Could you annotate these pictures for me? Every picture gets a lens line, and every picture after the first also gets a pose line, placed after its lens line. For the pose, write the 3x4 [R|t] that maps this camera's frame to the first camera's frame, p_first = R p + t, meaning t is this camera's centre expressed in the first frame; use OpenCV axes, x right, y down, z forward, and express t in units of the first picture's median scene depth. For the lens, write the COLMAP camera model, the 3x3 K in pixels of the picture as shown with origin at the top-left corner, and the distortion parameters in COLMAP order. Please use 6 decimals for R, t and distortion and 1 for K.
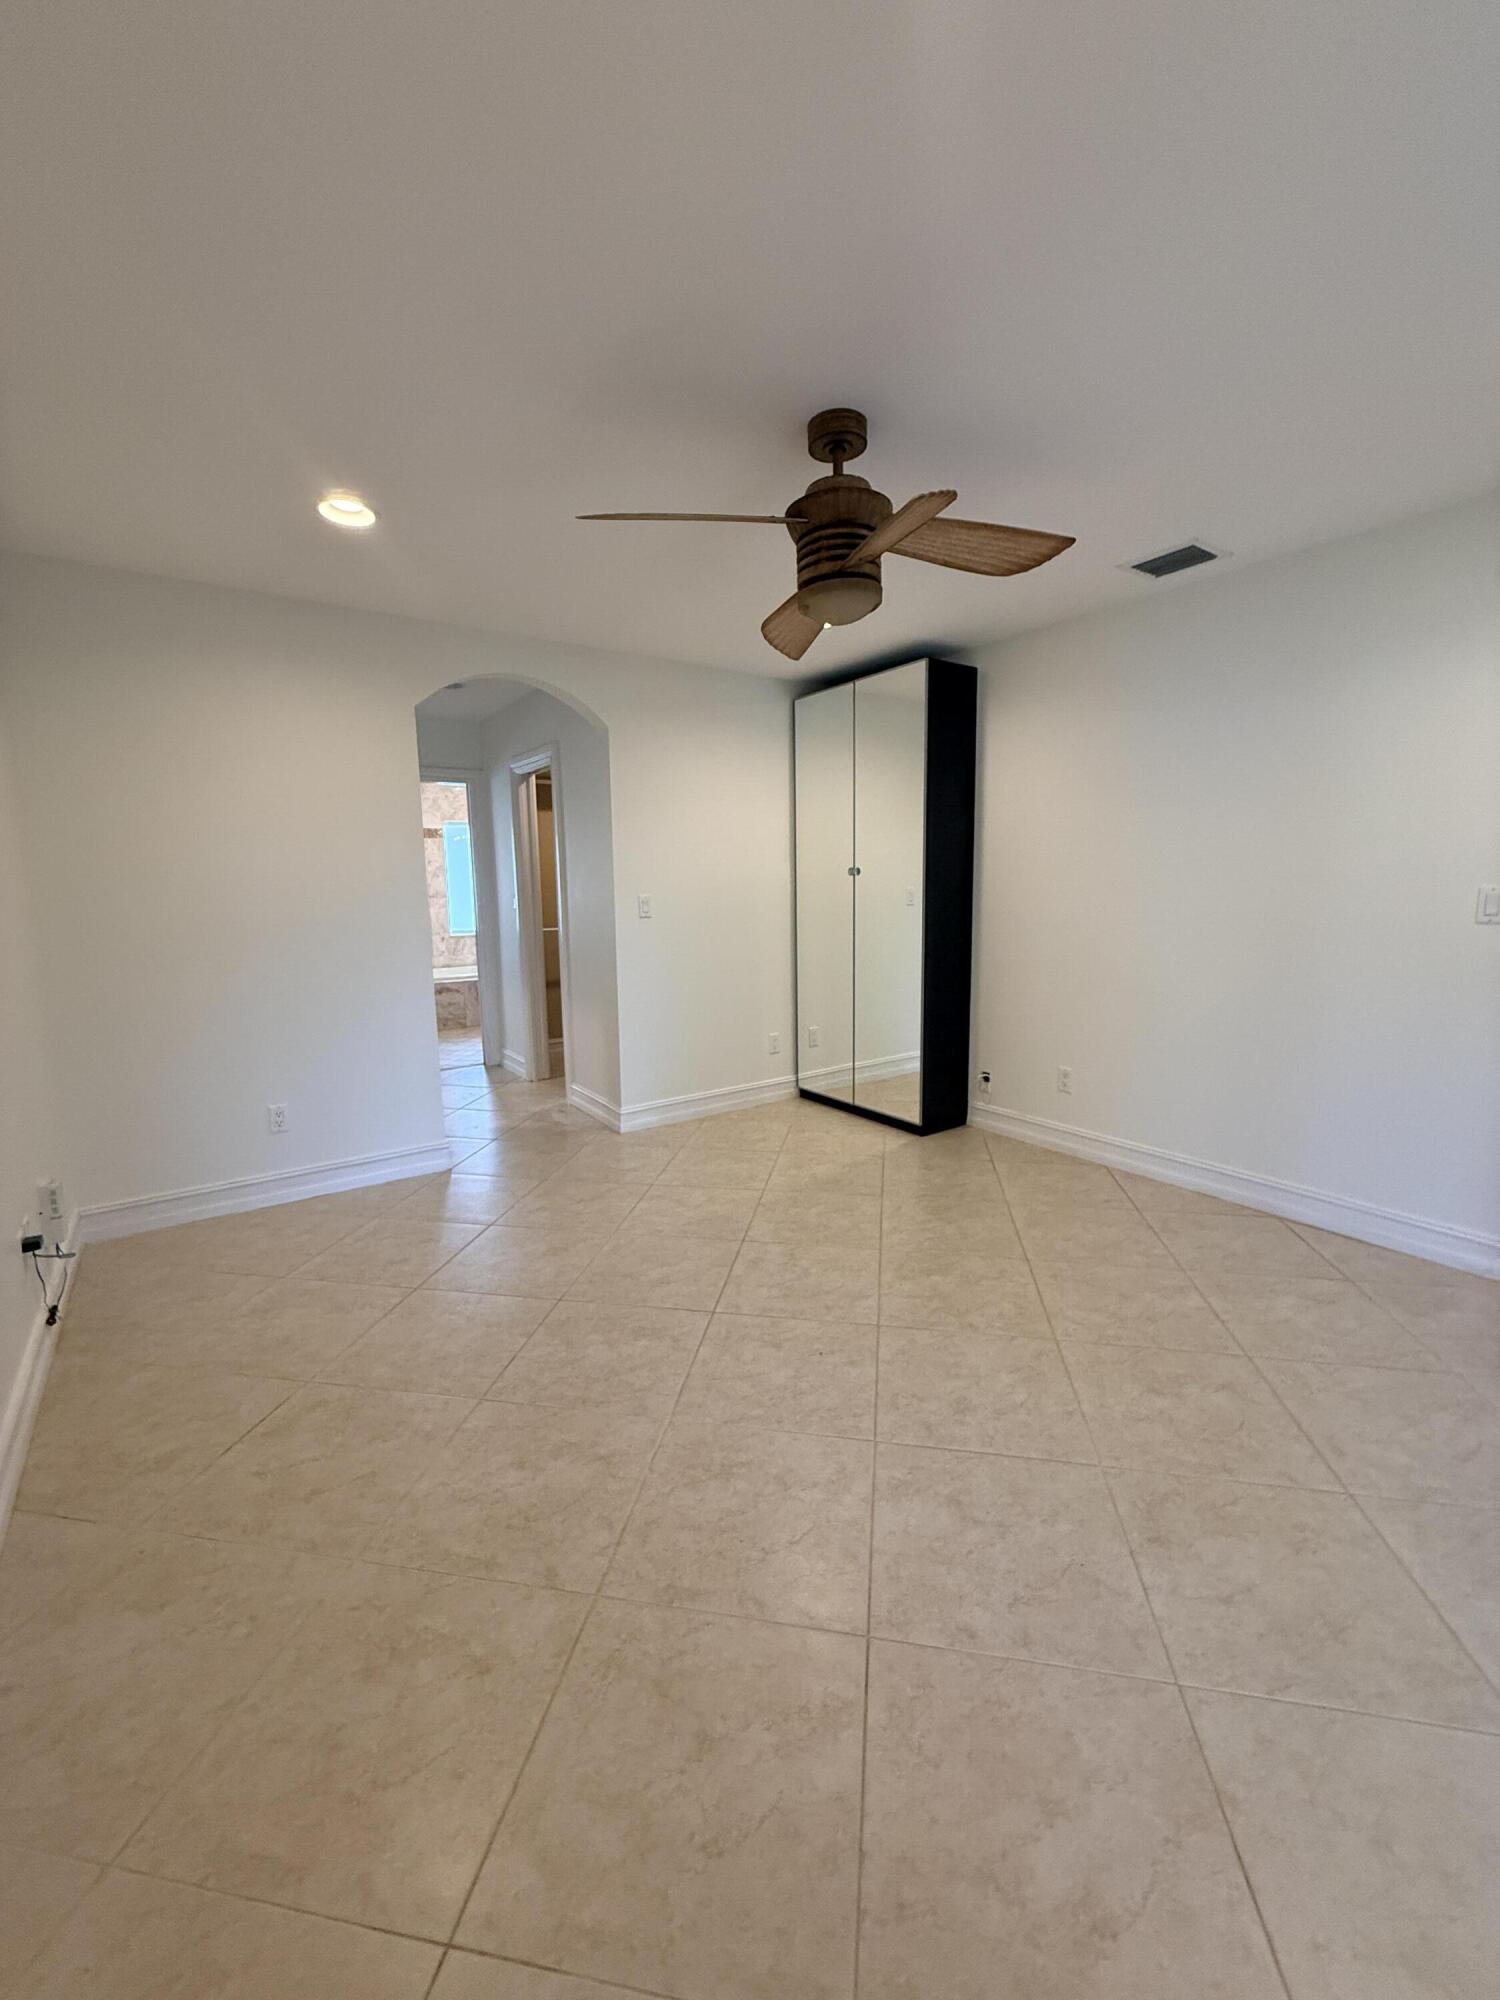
lens RADIAL K [[797.7, 0, 750.0], [0, 797.7, 1000.0], [0, 0, 1]] dist [-0.002995, -0.000418]
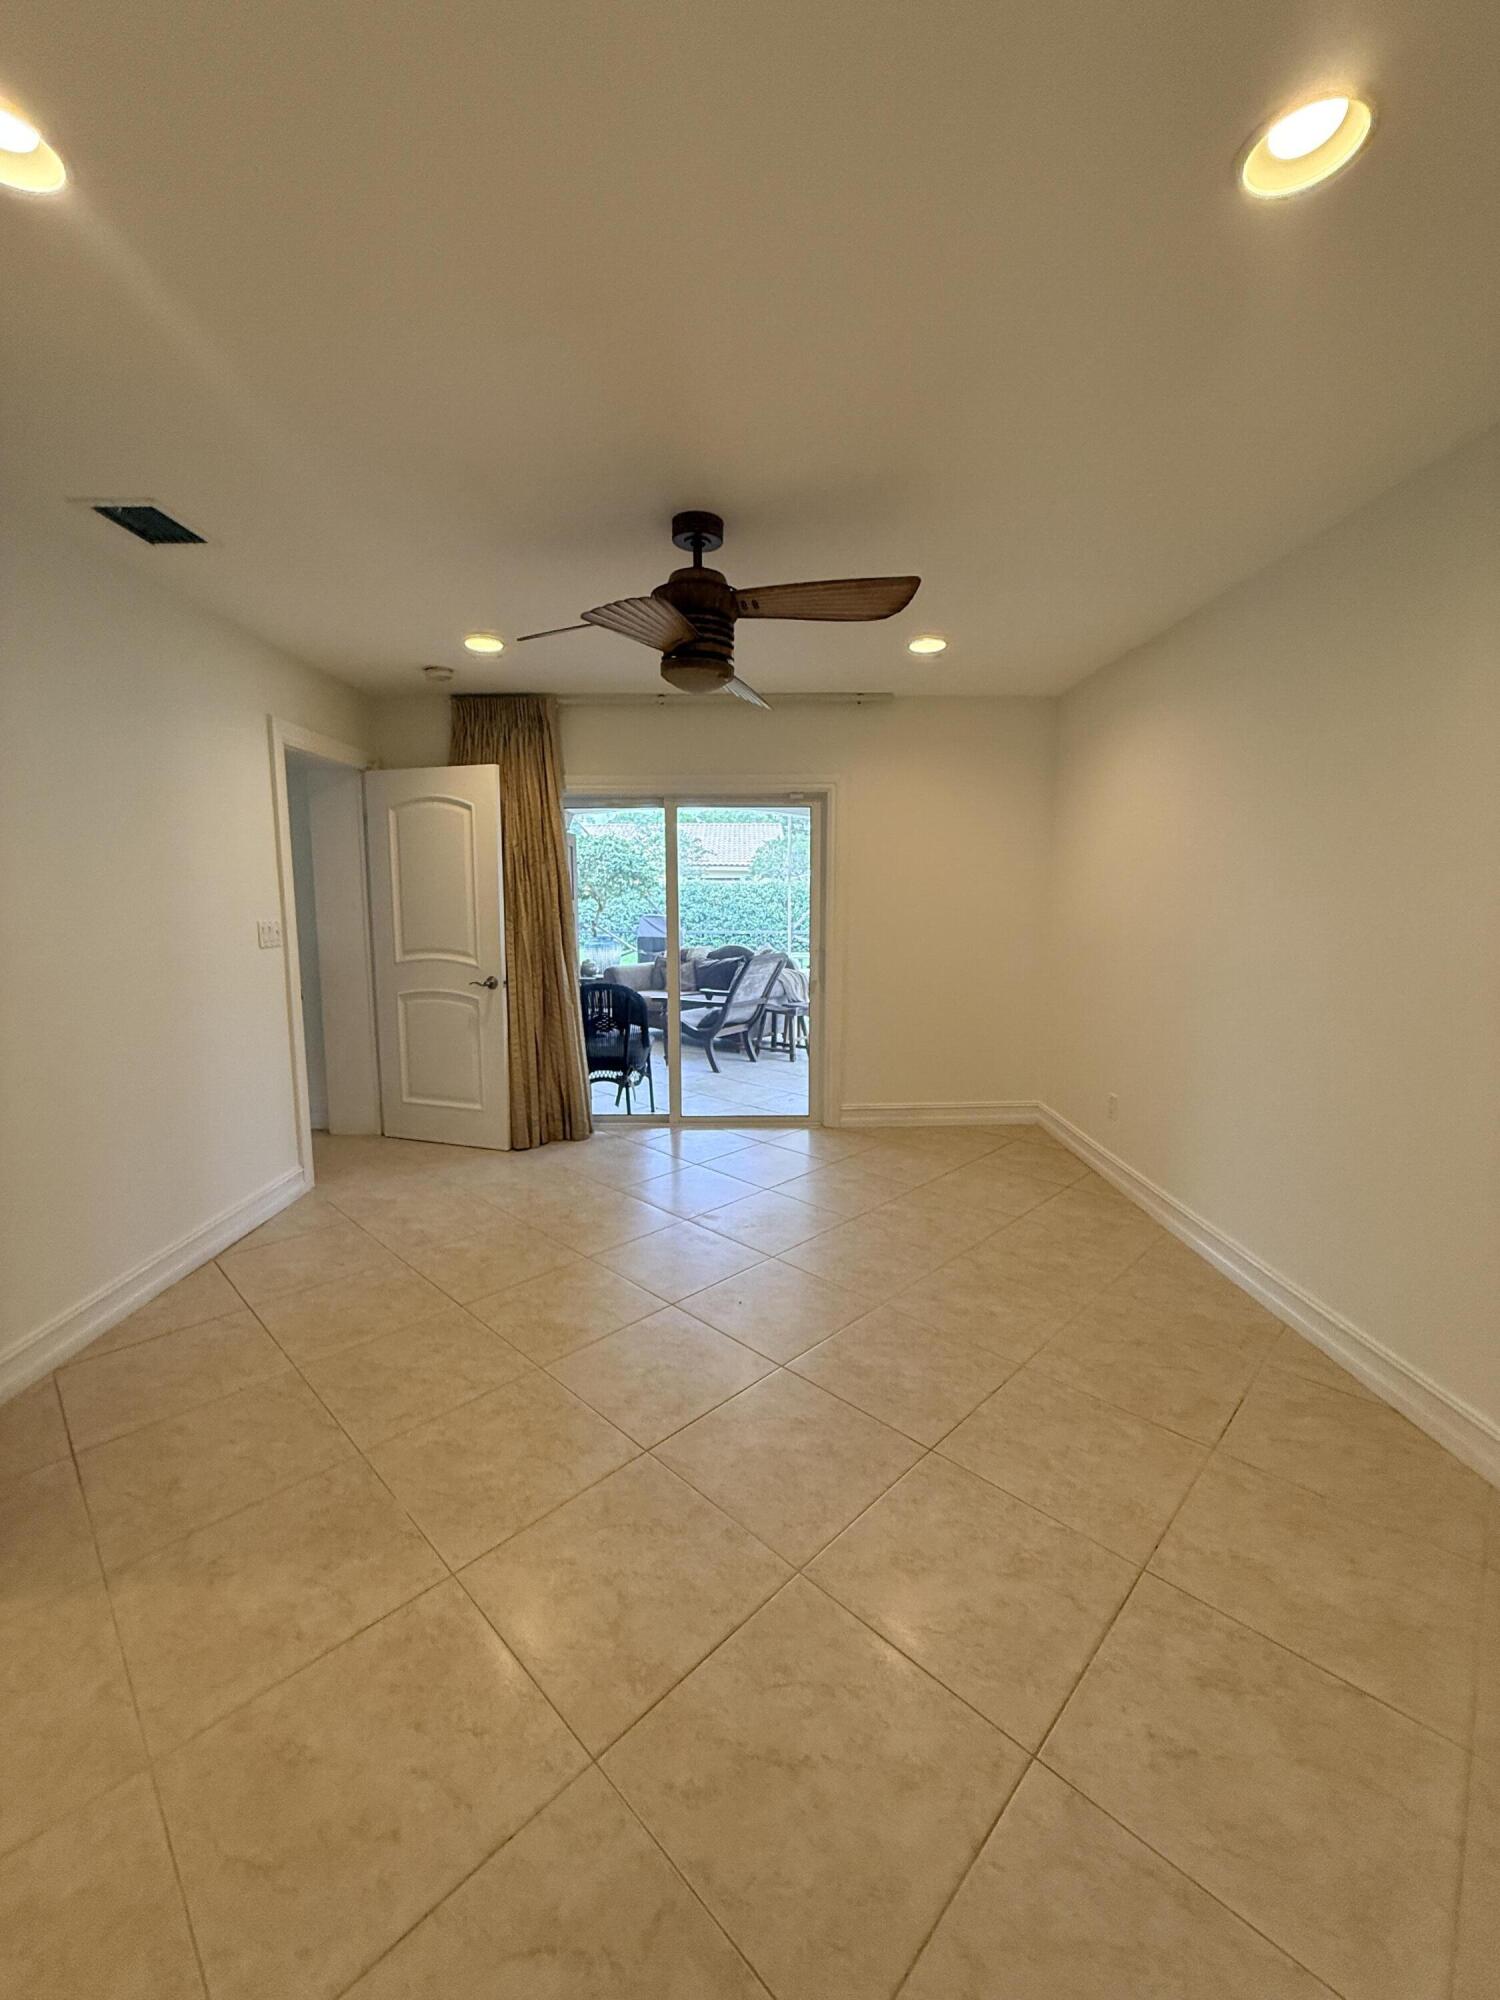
lens RADIAL K [[797.7, 0, 750.0], [0, 797.7, 1000.0], [0, 0, 1]] dist [-0.002995, -0.000418]
pose [[-0.827277, -0.058319, 0.558758, -0.558699], [0.091171, 0.967476, 0.235962, -0.278394], [-0.554346, 0.246149, -0.795054, 1.792054]]
